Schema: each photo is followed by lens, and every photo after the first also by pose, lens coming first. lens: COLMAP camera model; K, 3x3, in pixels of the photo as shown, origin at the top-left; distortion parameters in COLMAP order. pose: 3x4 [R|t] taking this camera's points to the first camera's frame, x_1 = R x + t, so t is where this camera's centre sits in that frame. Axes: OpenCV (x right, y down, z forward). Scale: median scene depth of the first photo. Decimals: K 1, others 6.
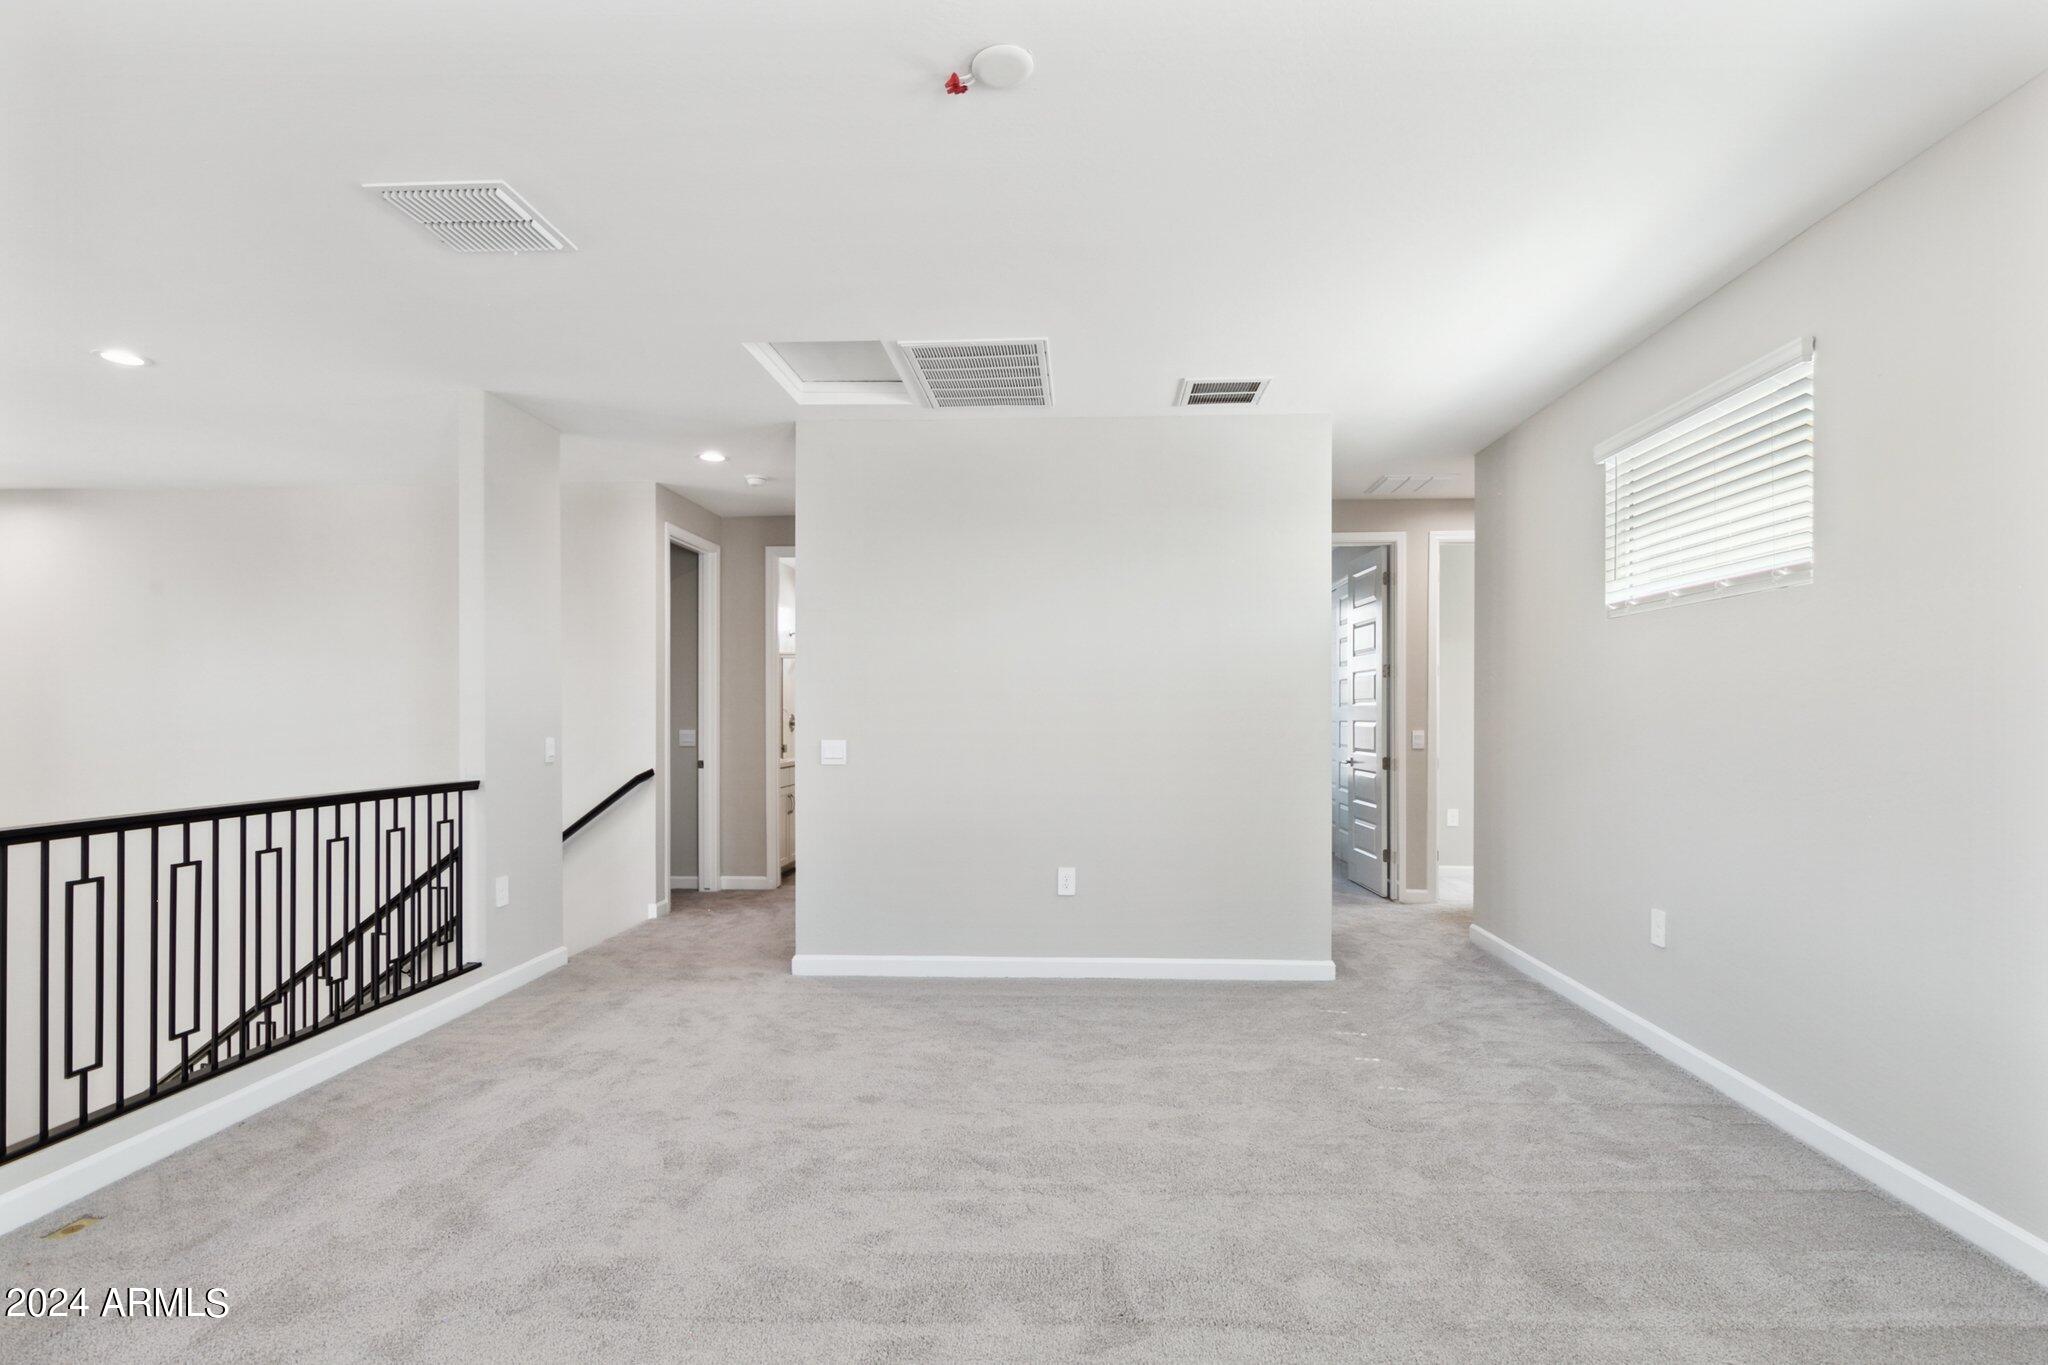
lens RADIAL K [[1008.1, 0, 1028.1], [0, 1008.1, 725.9], [0, 0, 1]] dist [0.002188, -0.000970]
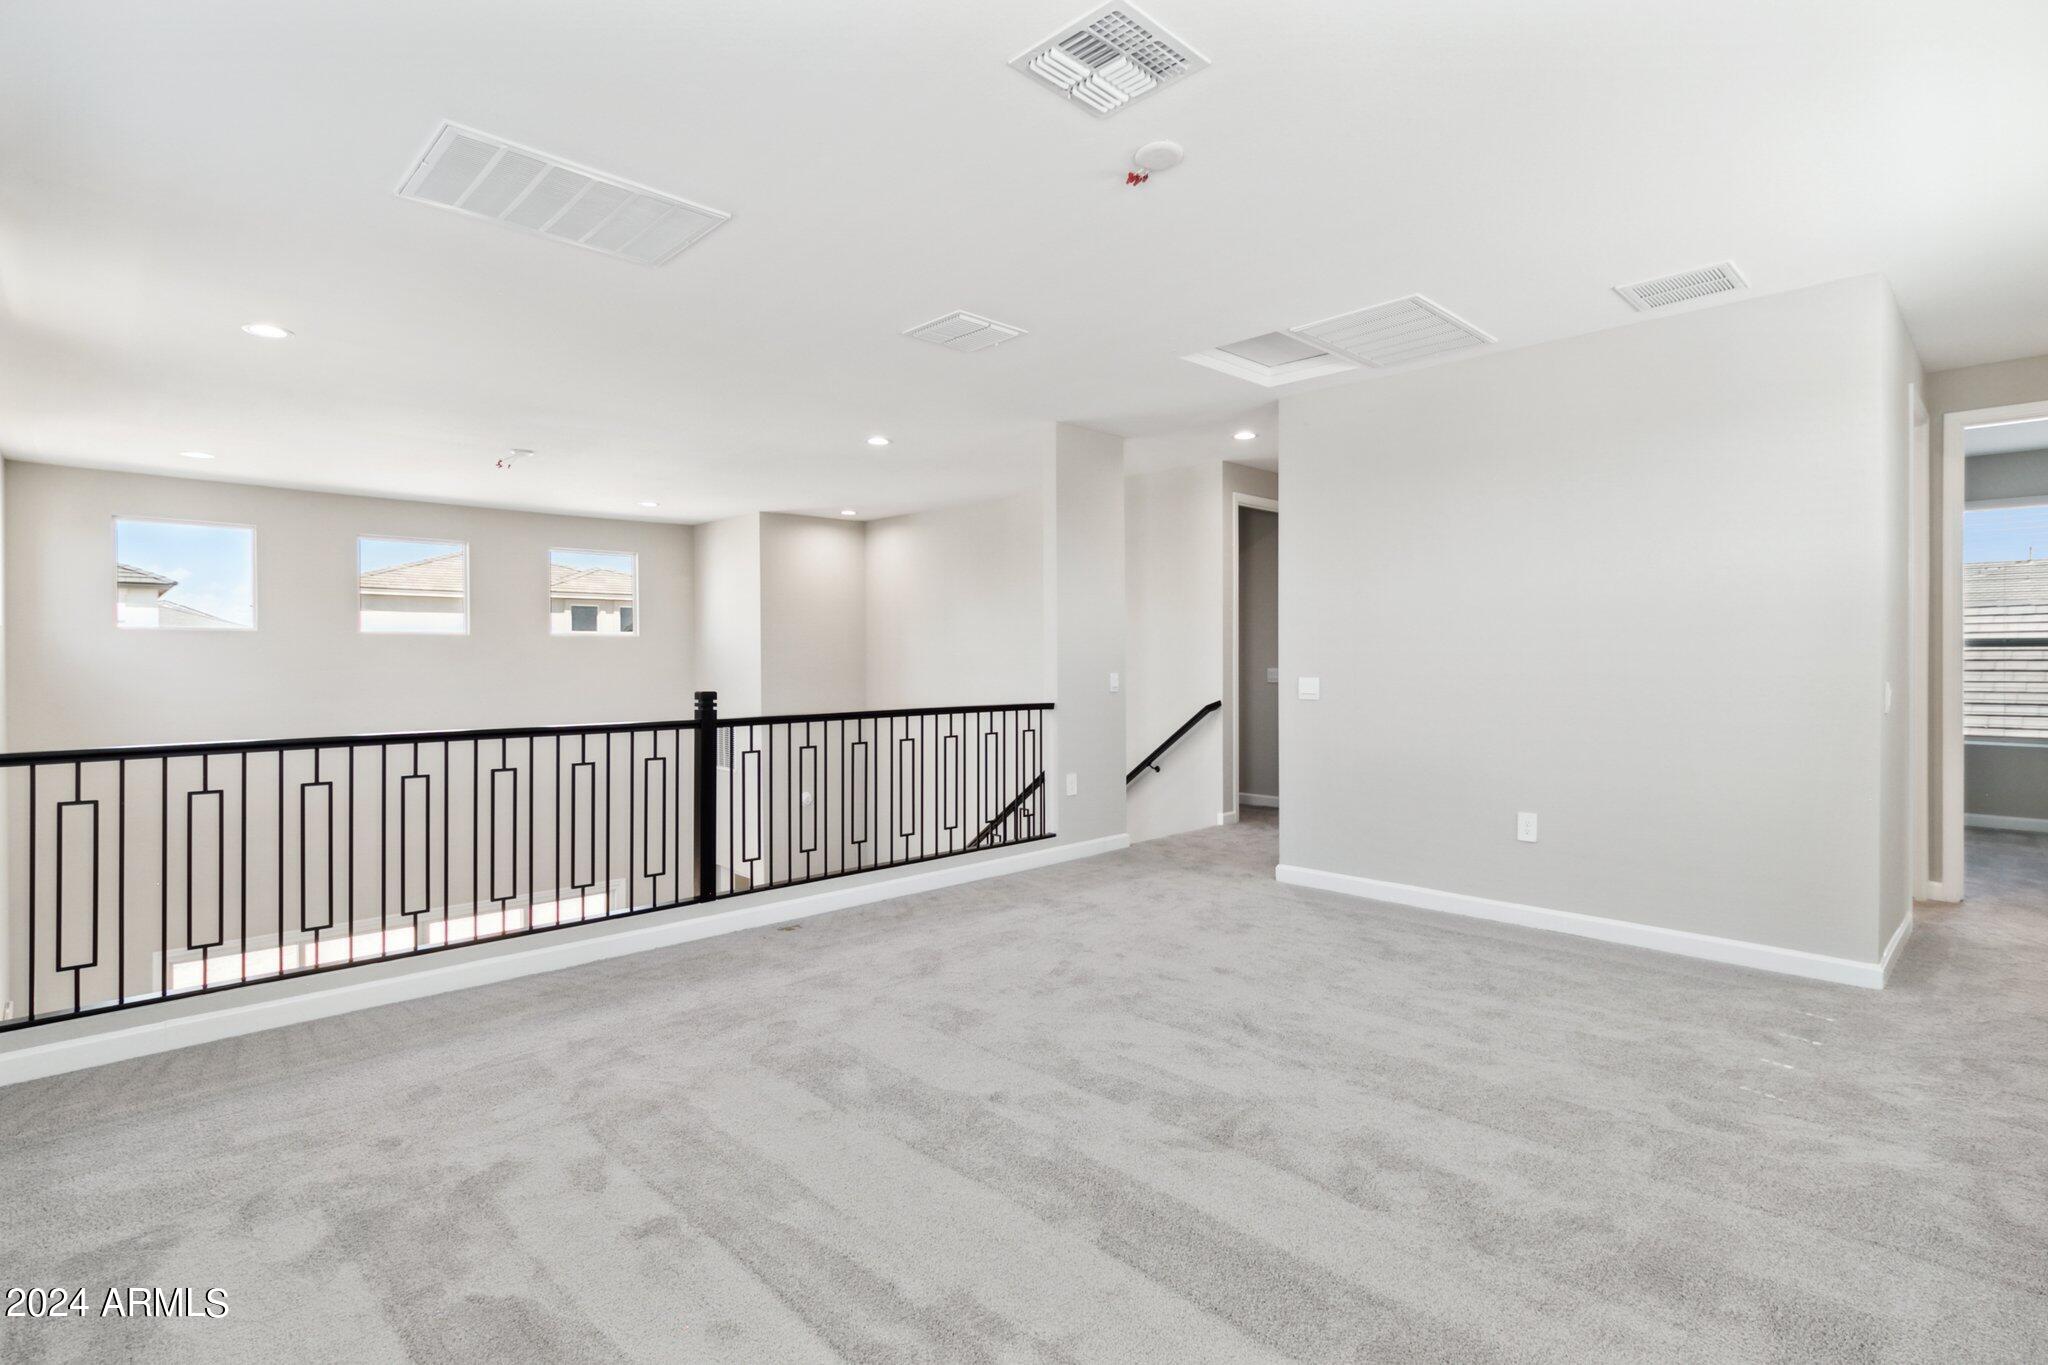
lens RADIAL K [[1001.4, 0, 1032.9], [0, 1001.4, 681.3], [0, 0, 1]] dist [-0.001182, -0.000983]
pose [[0.729012, 0.015956, -0.684315, 0.409243], [-0.005728, 0.999835, 0.017211, 0.000721], [0.684477, -0.008627, 0.728983, -0.029495]]
